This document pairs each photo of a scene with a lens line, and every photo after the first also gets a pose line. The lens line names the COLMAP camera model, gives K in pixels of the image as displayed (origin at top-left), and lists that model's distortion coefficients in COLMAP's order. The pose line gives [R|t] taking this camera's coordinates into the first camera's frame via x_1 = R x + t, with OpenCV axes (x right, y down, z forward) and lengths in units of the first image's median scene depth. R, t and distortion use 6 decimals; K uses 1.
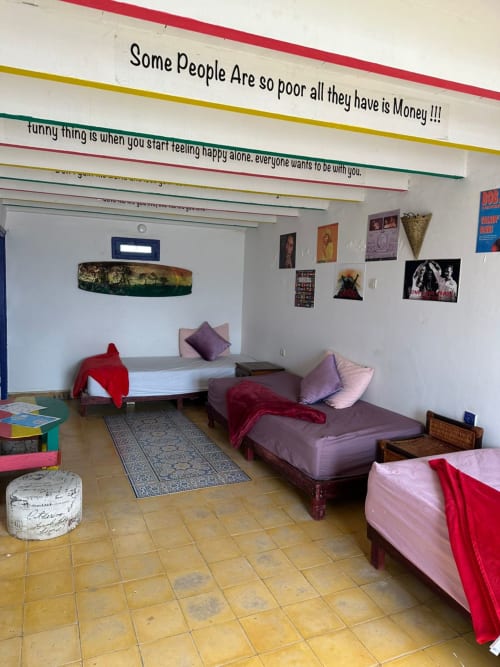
lens RADIAL K [[478.0, 0, 249.3], [0, 478.0, 334.6], [0, 0, 1]] dist [0.061222, -0.000940]
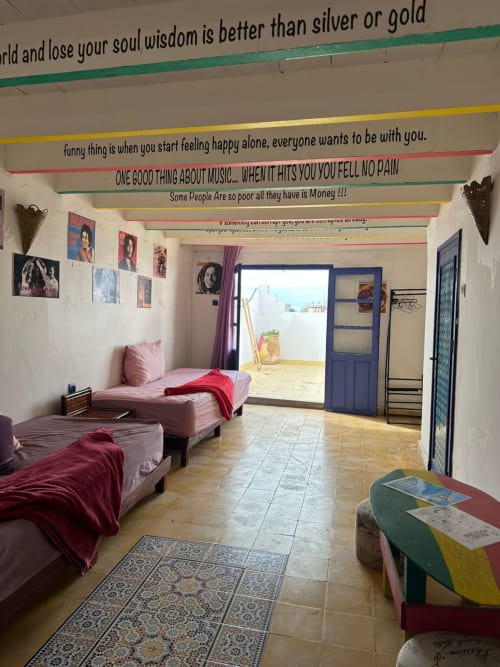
lens RADIAL K [[478.0, 0, 249.7], [0, 478.0, 331.3], [0, 0, 1]] dist [0.061222, -0.000940]
pose [[-0.815756, -0.079830, 0.572861, -0.590507], [0.012700, 0.987719, 0.155727, -0.152826], [-0.578257, 0.134310, -0.804723, 1.574880]]
